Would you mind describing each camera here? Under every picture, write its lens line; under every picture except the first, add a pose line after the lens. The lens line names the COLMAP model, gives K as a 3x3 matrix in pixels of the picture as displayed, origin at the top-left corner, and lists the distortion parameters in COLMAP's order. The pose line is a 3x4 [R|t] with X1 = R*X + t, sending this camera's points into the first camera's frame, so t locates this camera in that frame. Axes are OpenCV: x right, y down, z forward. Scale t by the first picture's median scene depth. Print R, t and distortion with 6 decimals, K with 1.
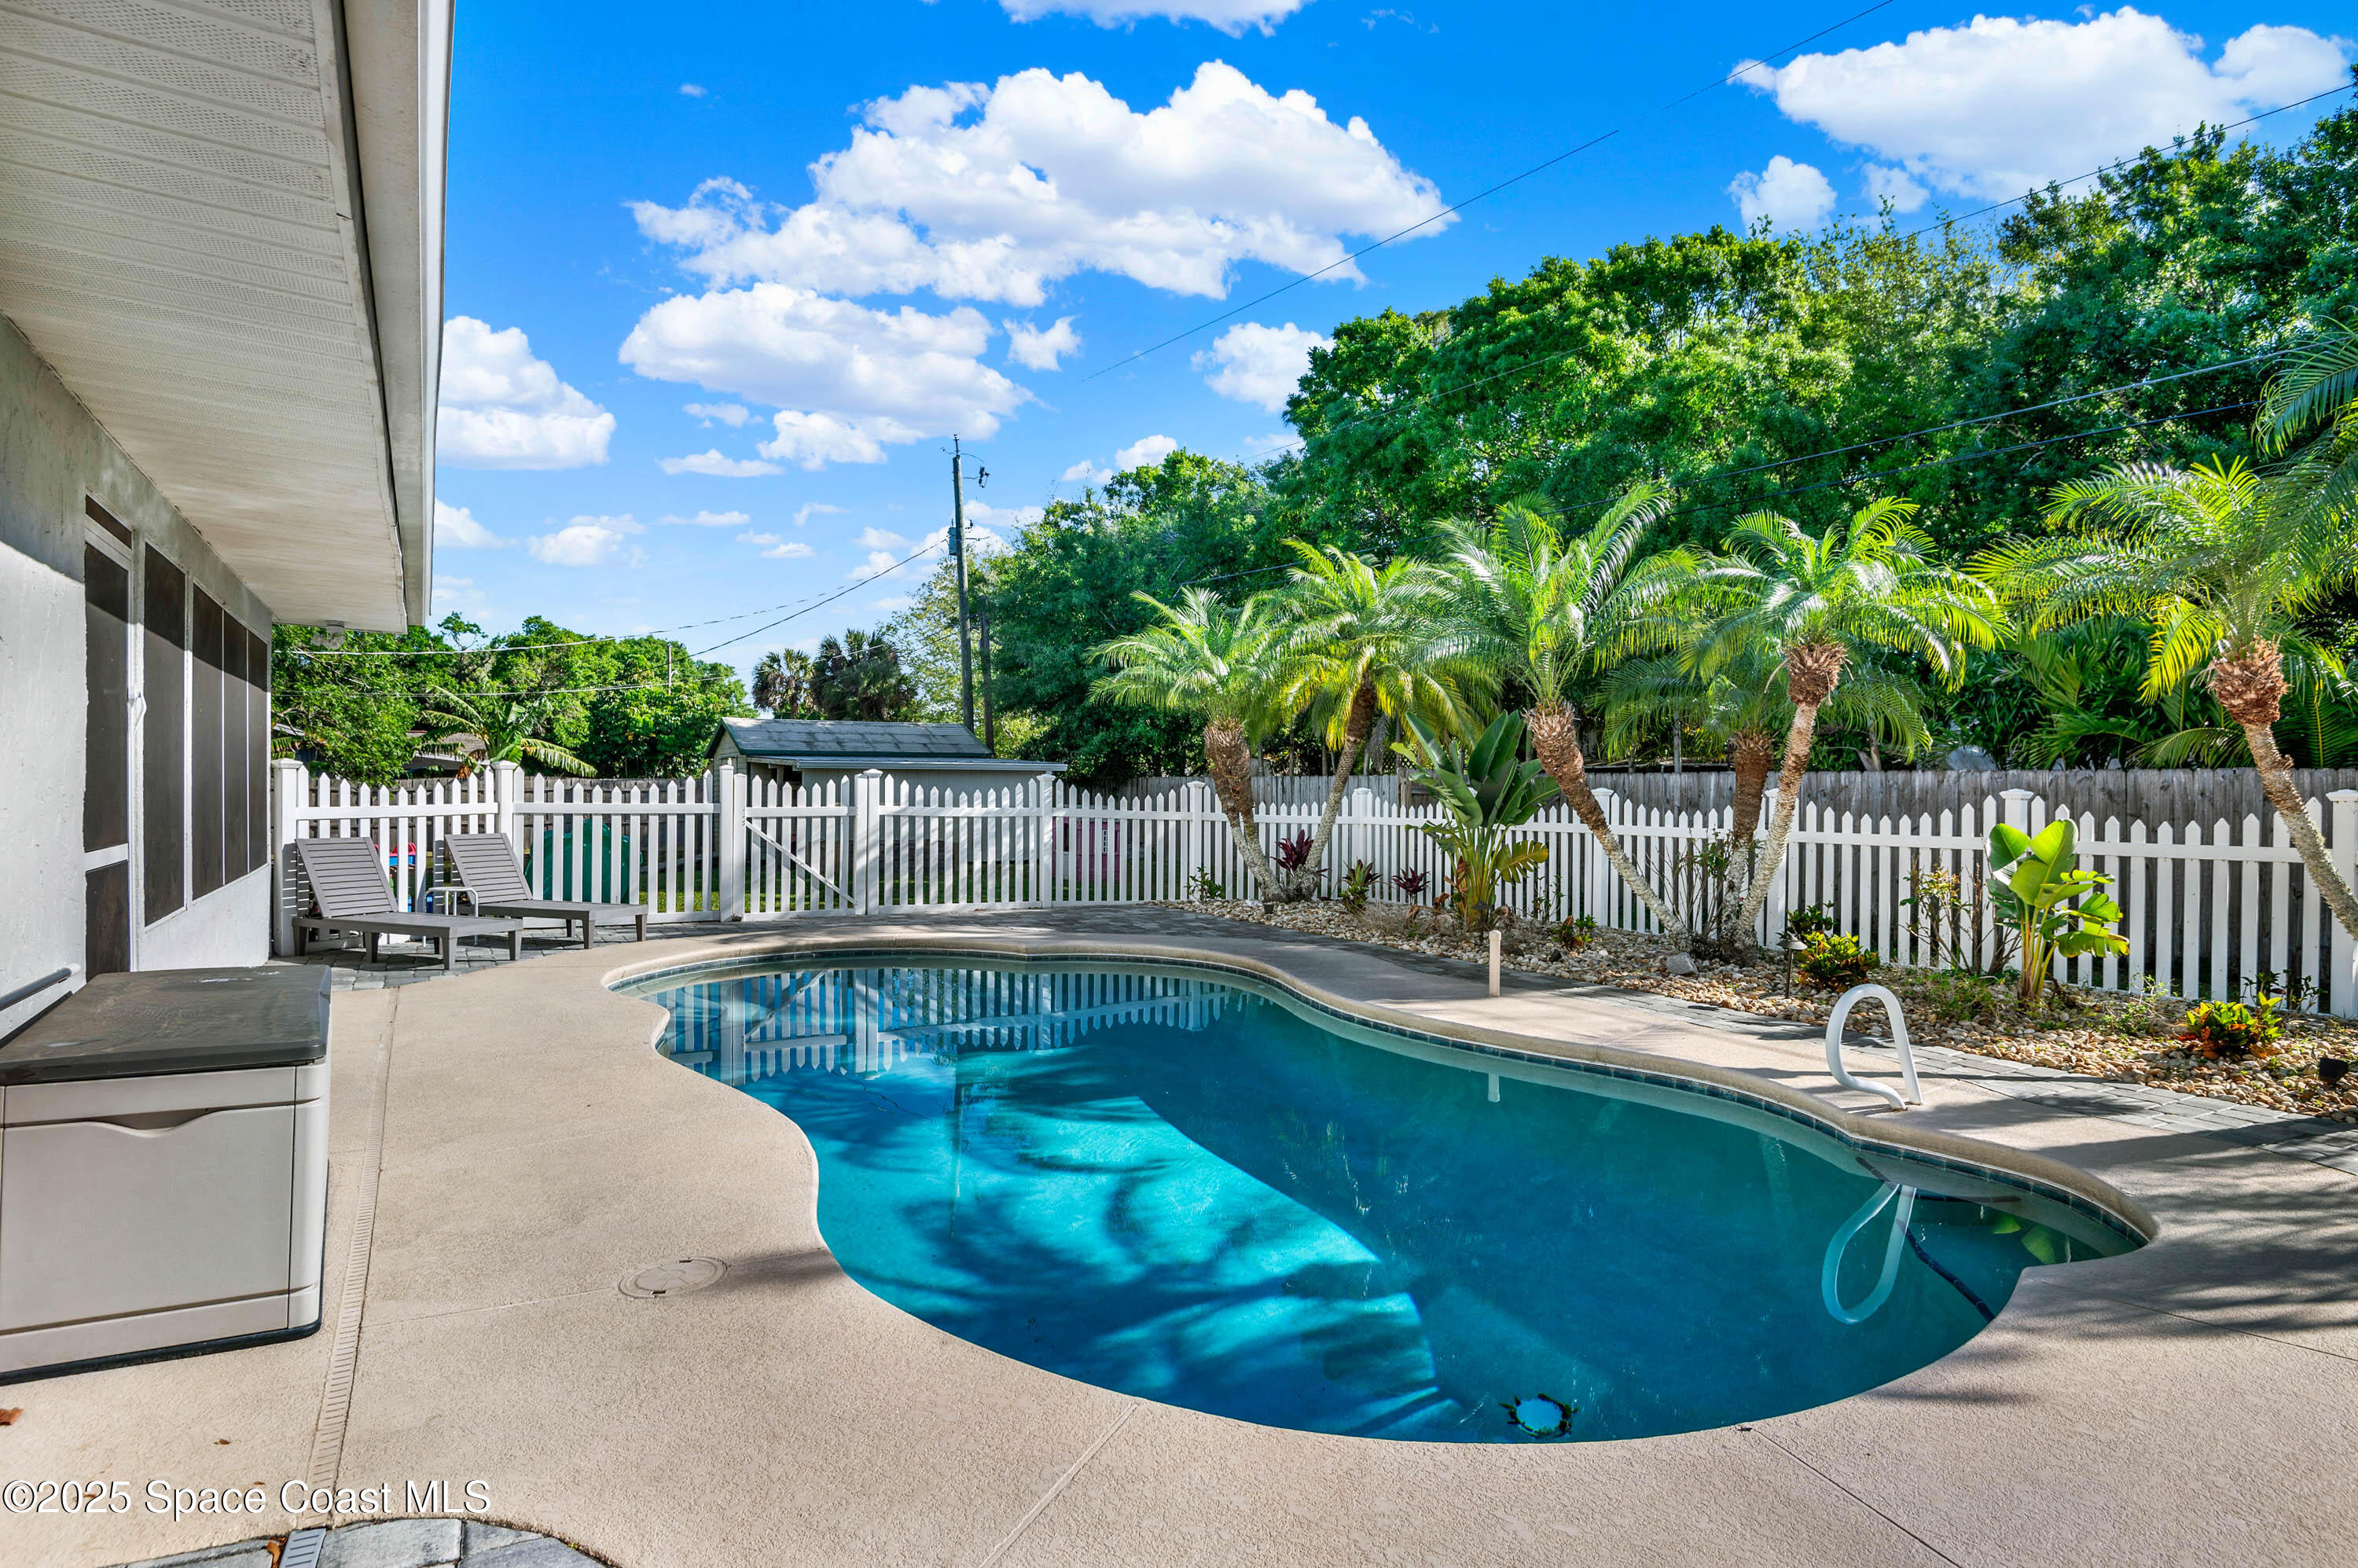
lens RADIAL K [[1244.1, 0, 1172.4], [0, 1244.1, 791.4], [0, 0, 1]] dist [-0.016819, -0.007125]
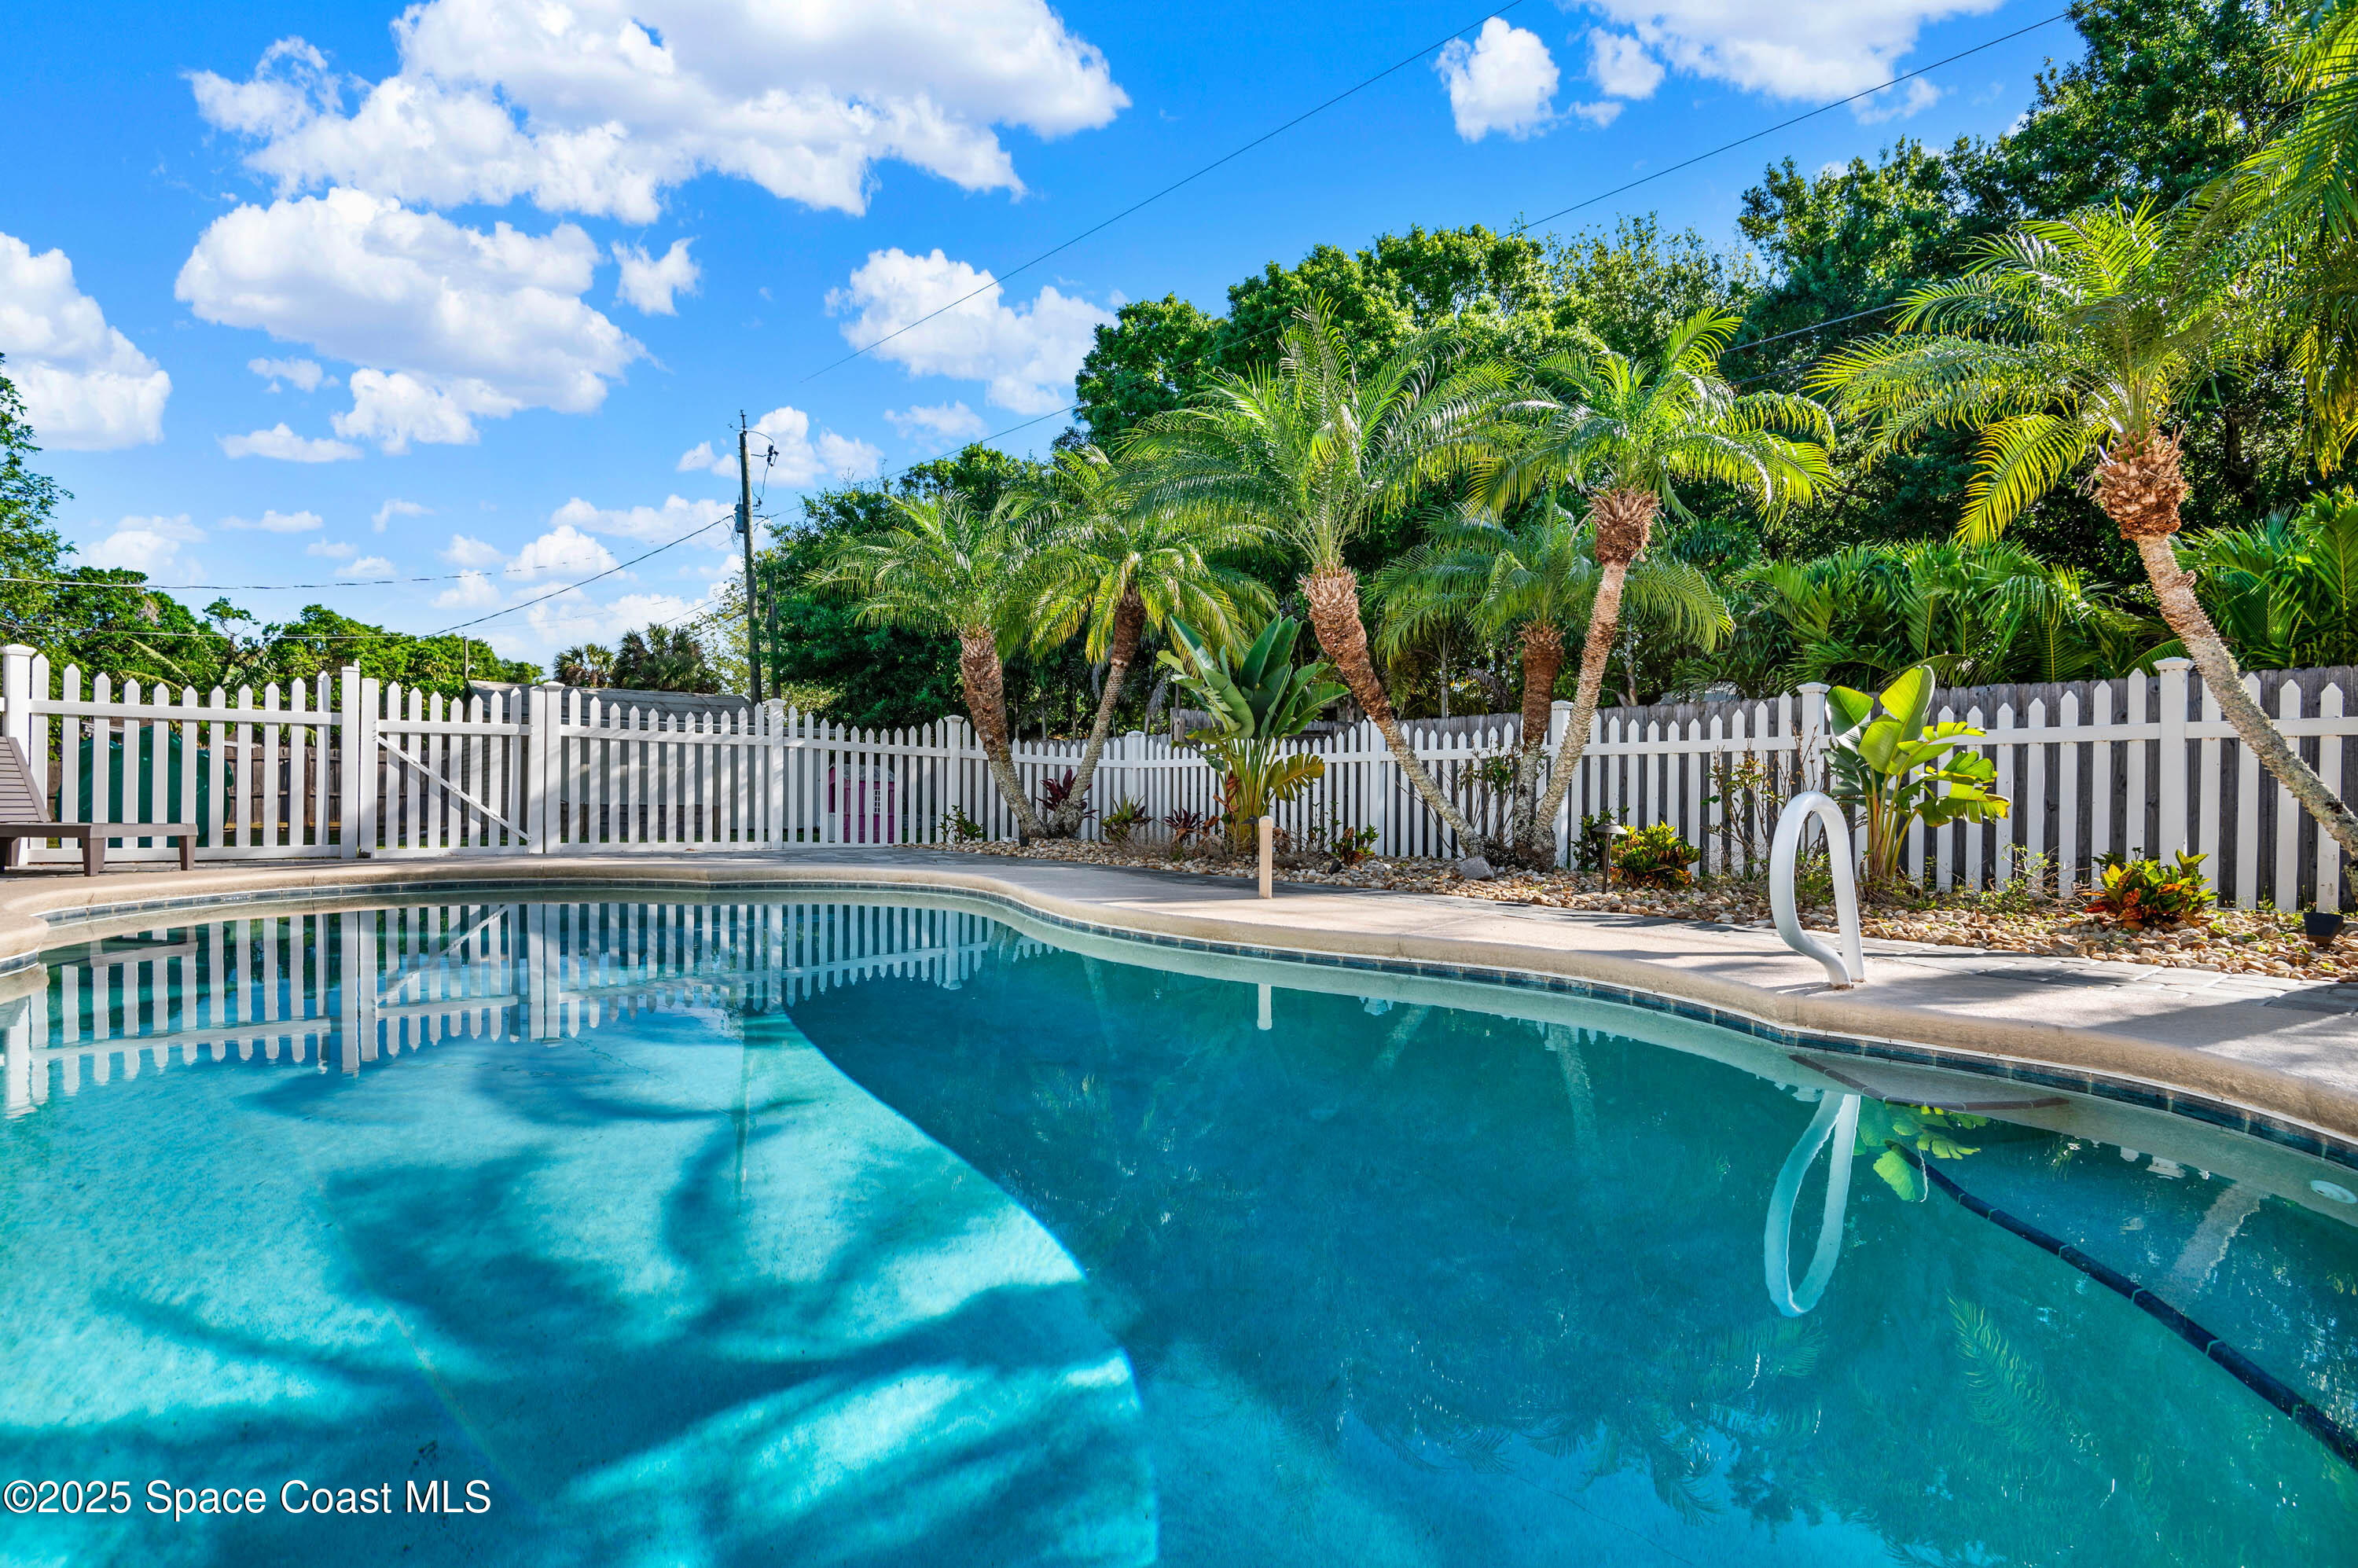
lens RADIAL K [[1117.9, 0, 1187.9], [0, 1117.9, 791.2], [0, 0, 1]] dist [-0.014163, -0.004575]
pose [[0.983982, 0.003023, 0.178243, 0.049544], [-0.002218, 0.999986, -0.004719, 0.060402], [-0.178255, 0.004248, 0.983975, 0.181677]]
